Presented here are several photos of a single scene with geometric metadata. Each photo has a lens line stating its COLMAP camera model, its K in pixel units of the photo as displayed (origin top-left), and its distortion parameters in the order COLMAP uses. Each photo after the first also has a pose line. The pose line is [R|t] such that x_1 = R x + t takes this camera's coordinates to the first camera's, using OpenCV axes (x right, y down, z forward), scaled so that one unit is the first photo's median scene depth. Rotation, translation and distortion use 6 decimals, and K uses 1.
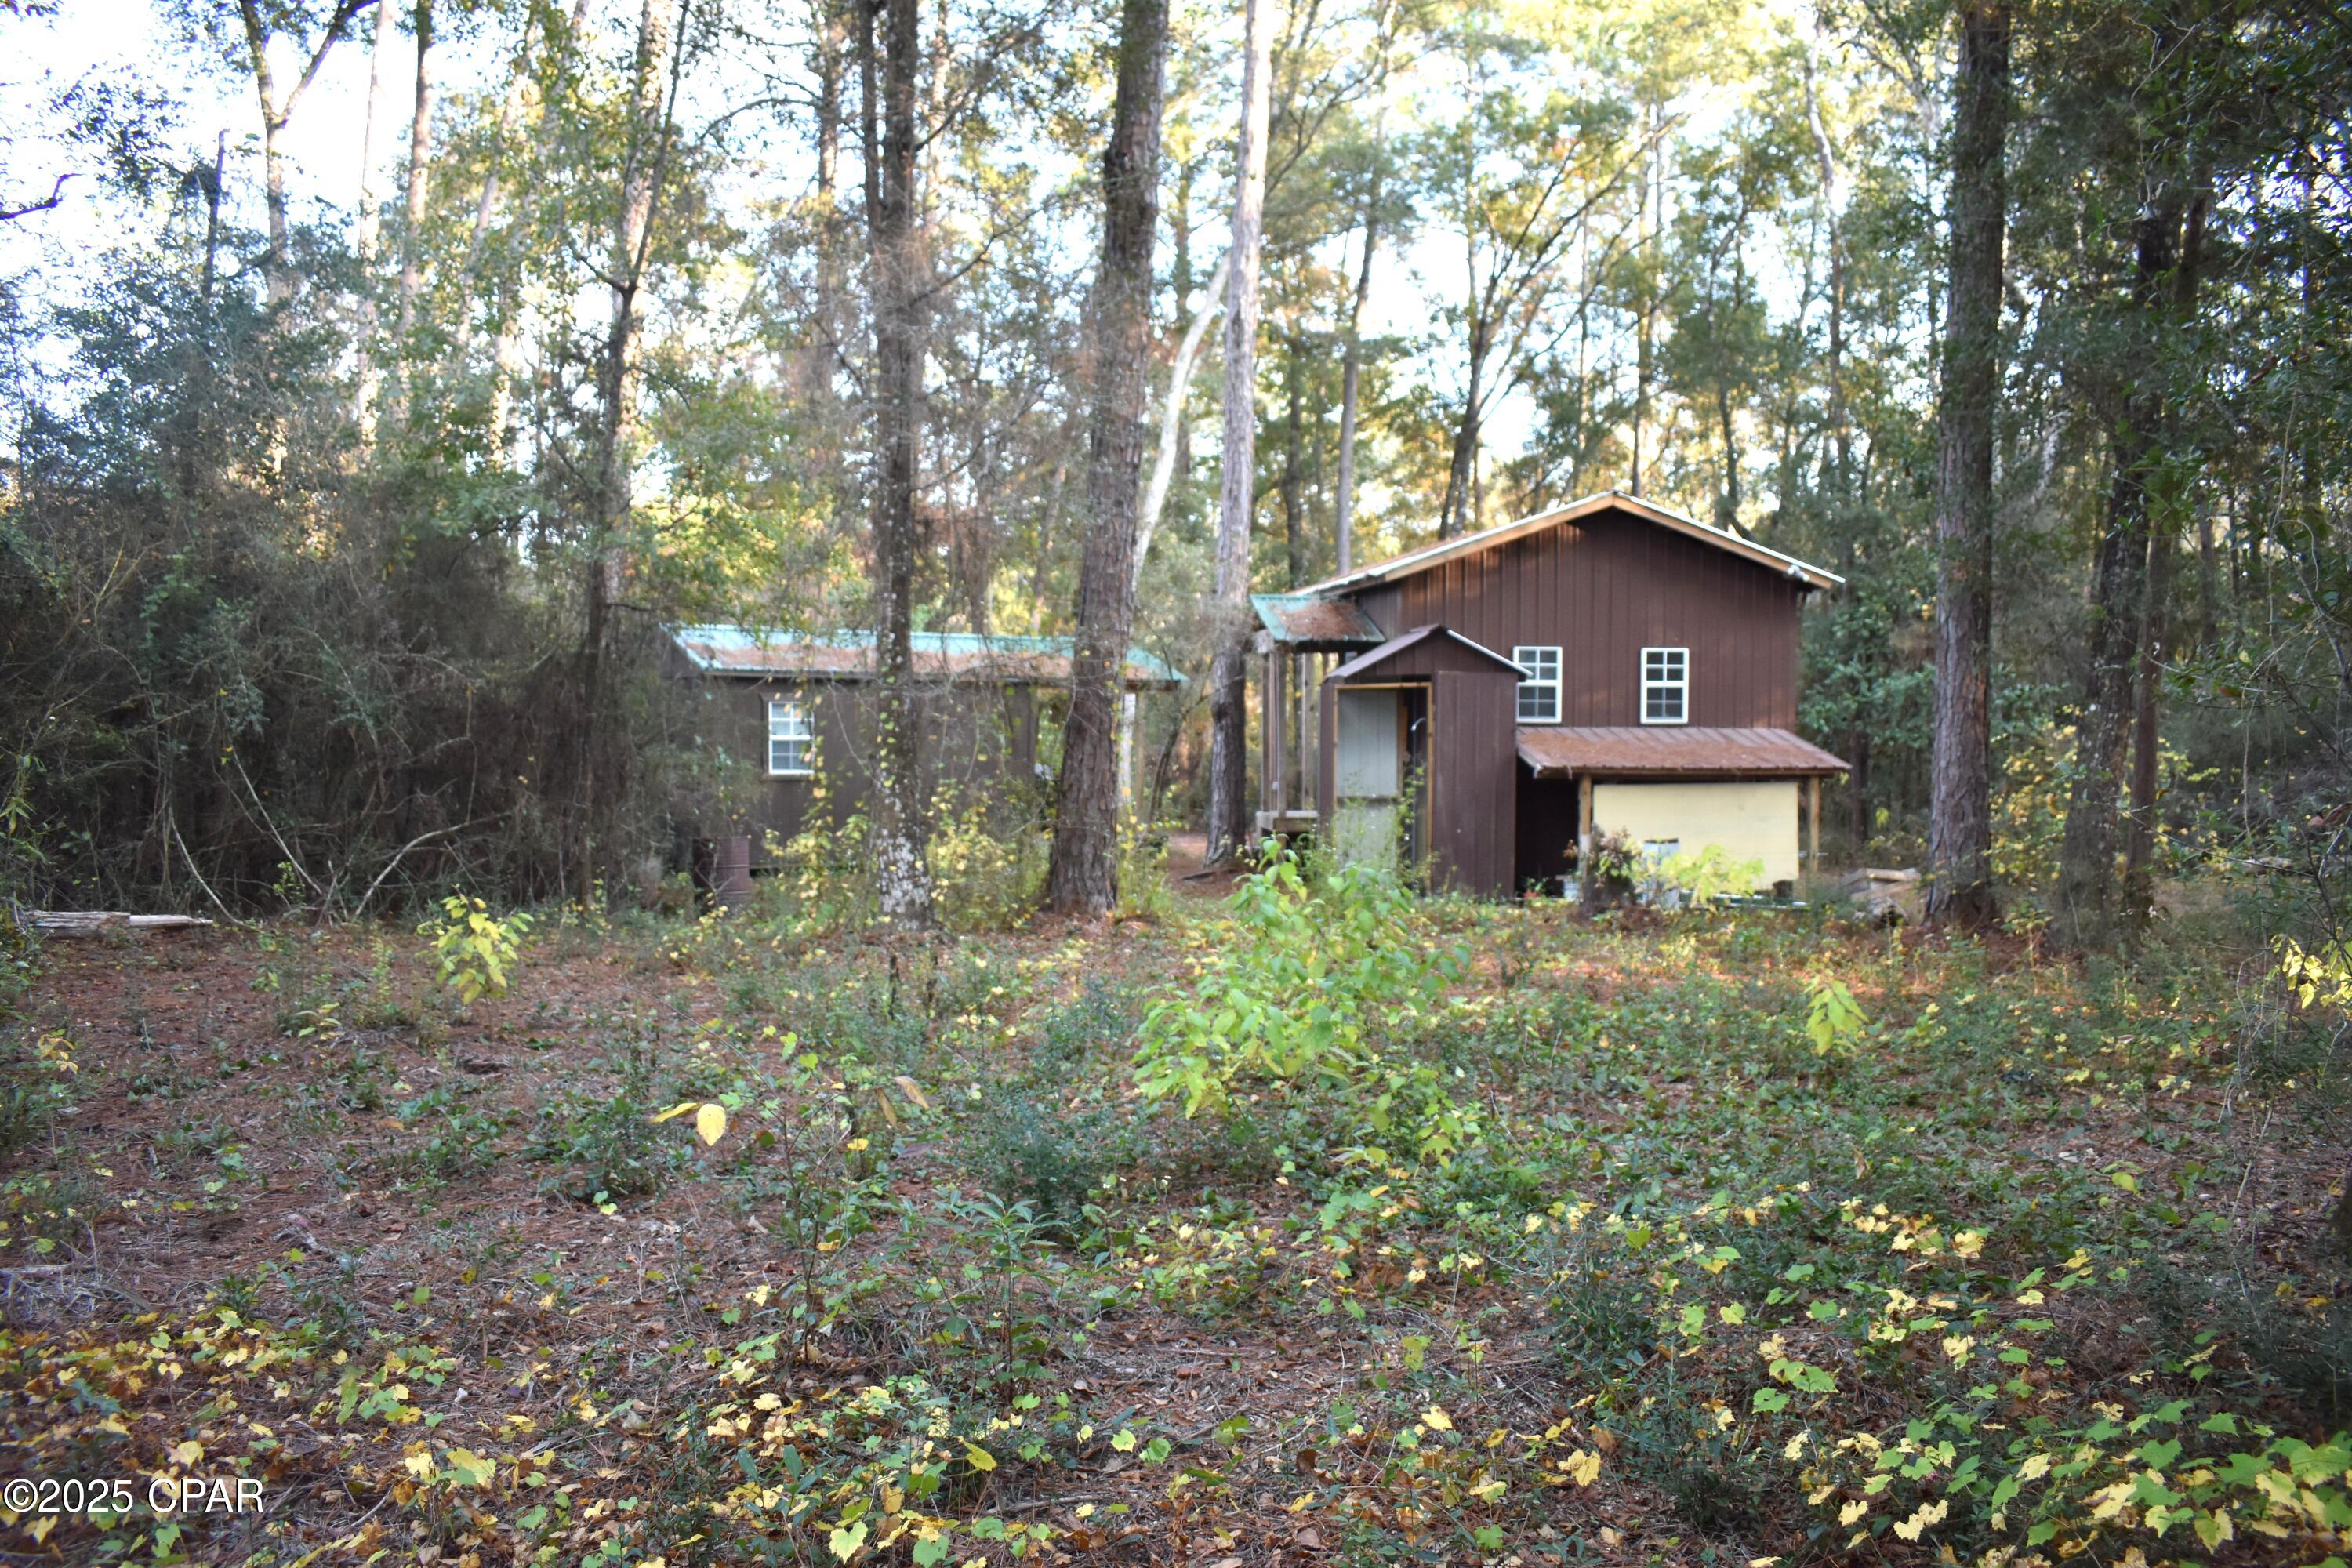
lens RADIAL K [[1831.0, 0, 1176.0], [0, 1831.0, 784.0], [0, 0, 1]] dist [-0.093387, 0.011118]
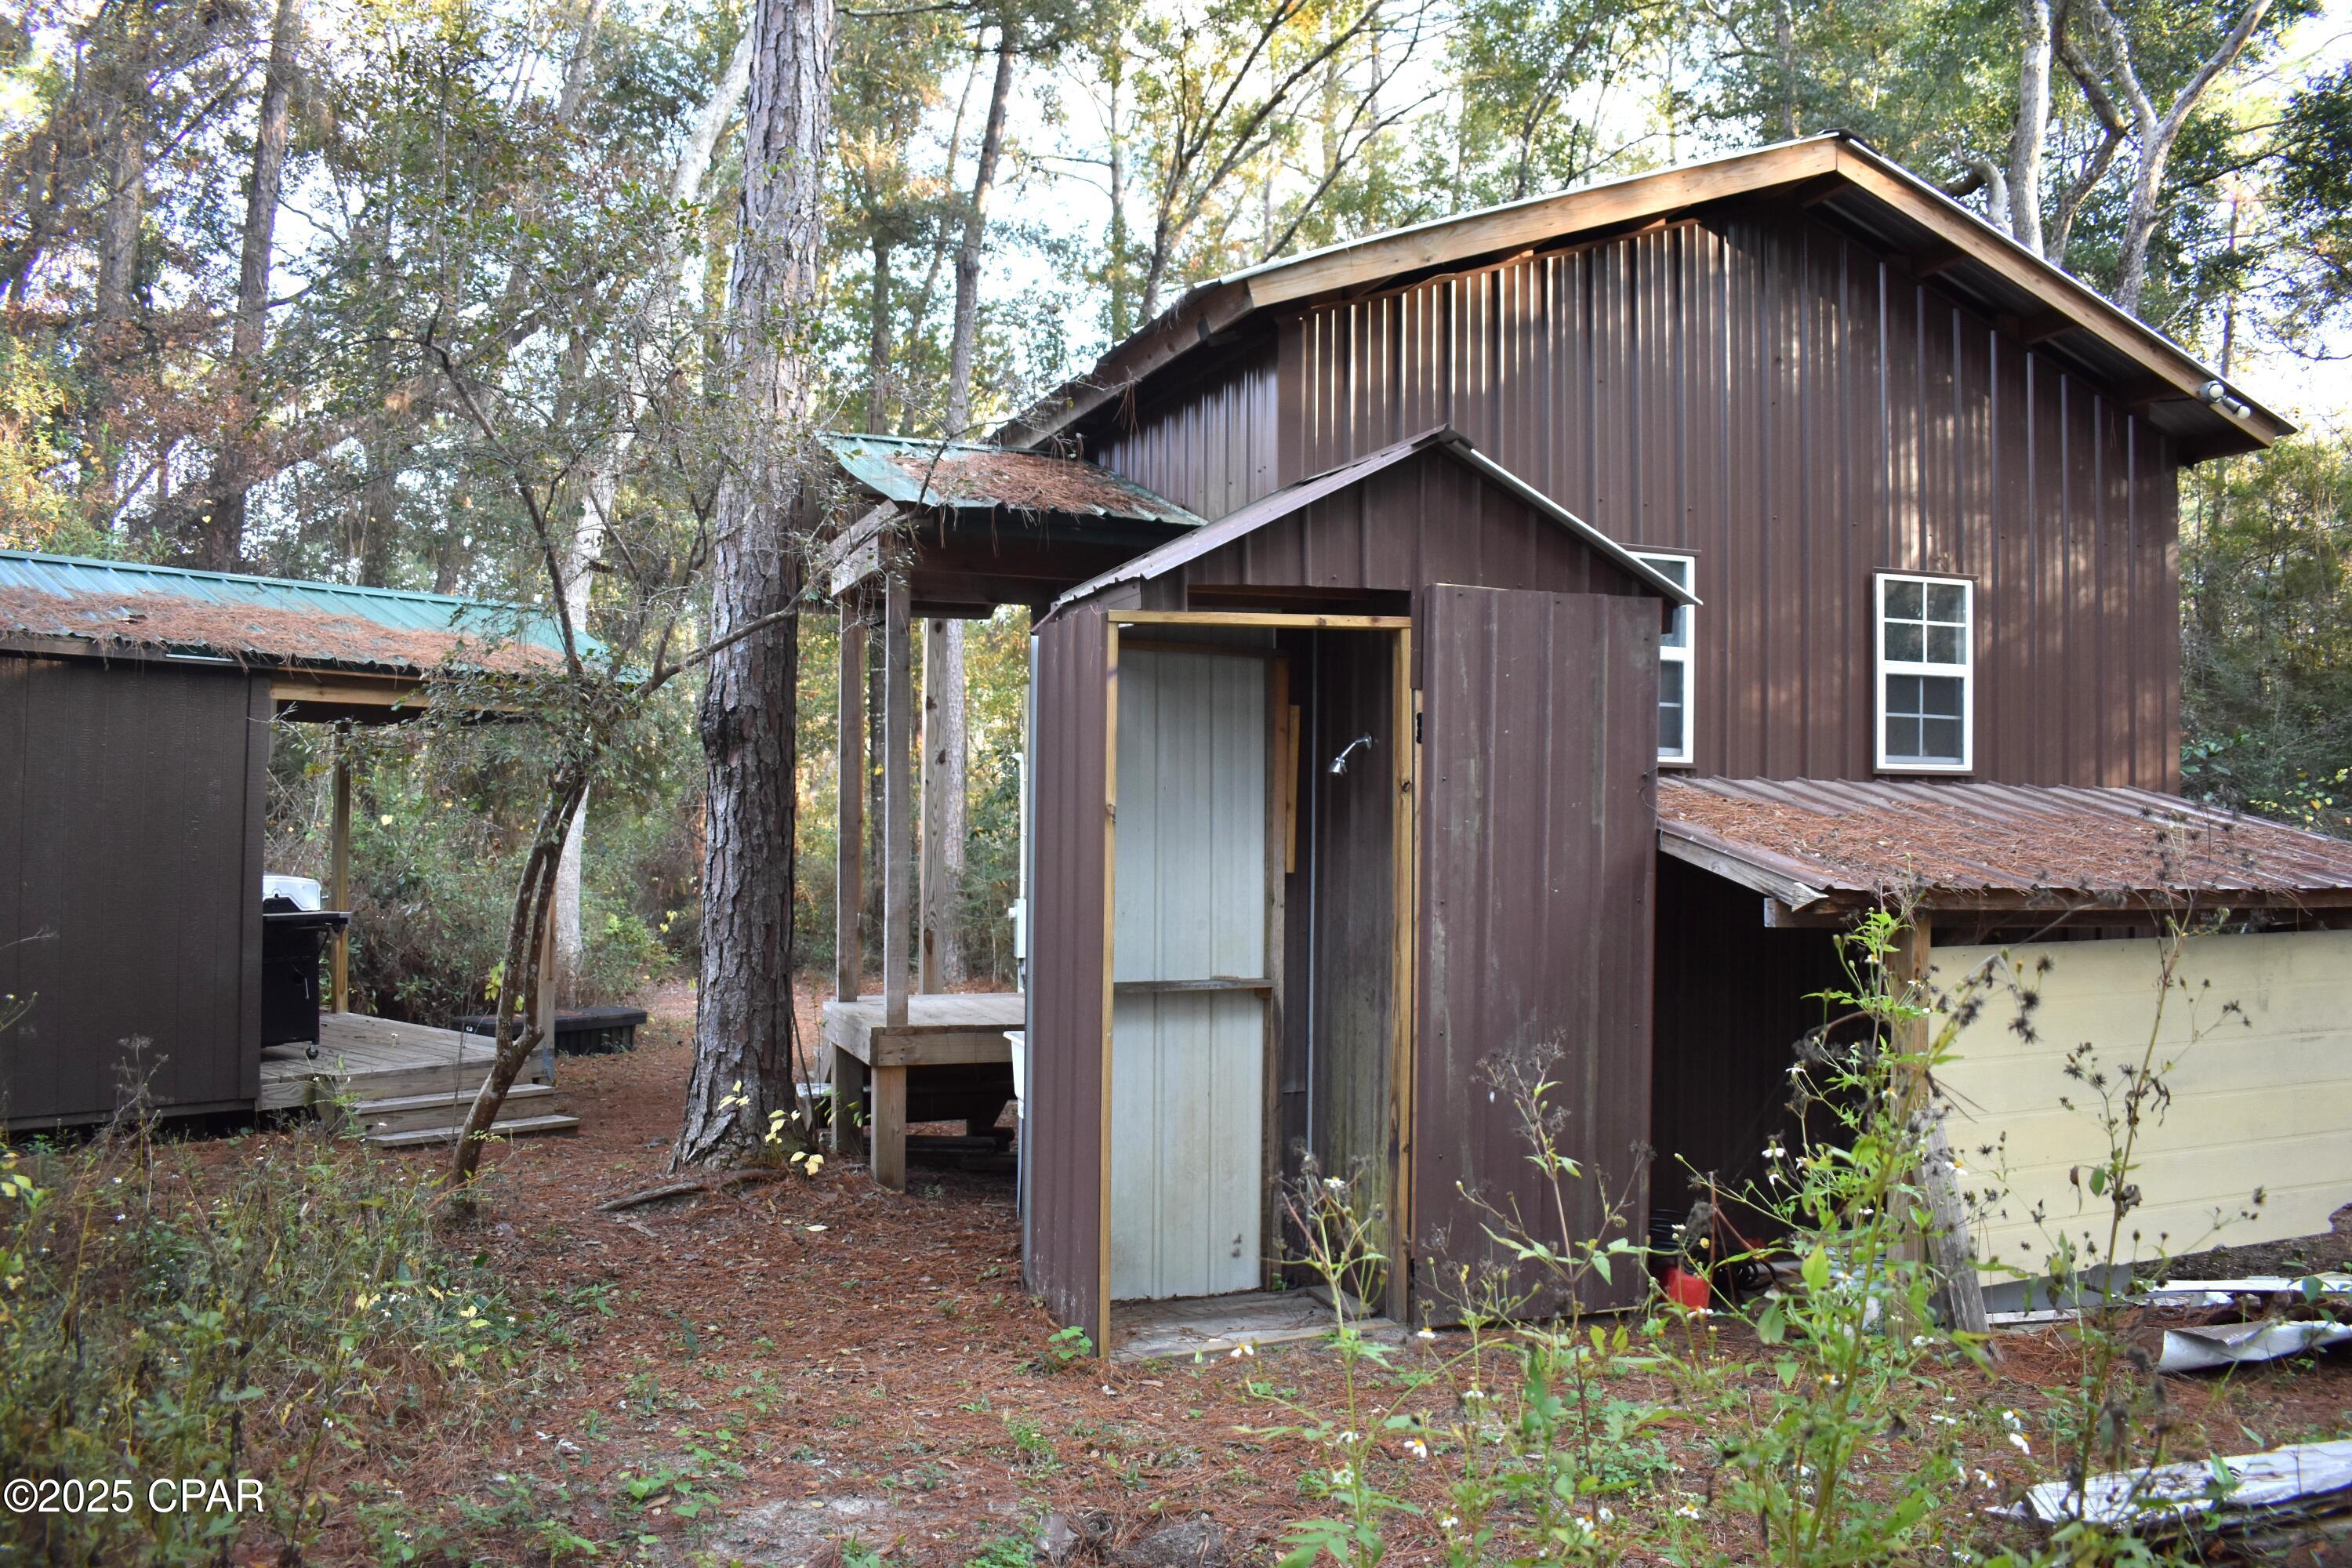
lens RADIAL K [[1905.8, 0, 1176.0], [0, 1905.8, 784.0], [0, 0, 1]] dist [-0.084584, 0.009660]
pose [[0.973219, 0.012512, 0.229537, 0.025930], [0.000318, 0.998443, -0.055775, -0.008967], [-0.229878, 0.054354, 0.971700, 0.658496]]
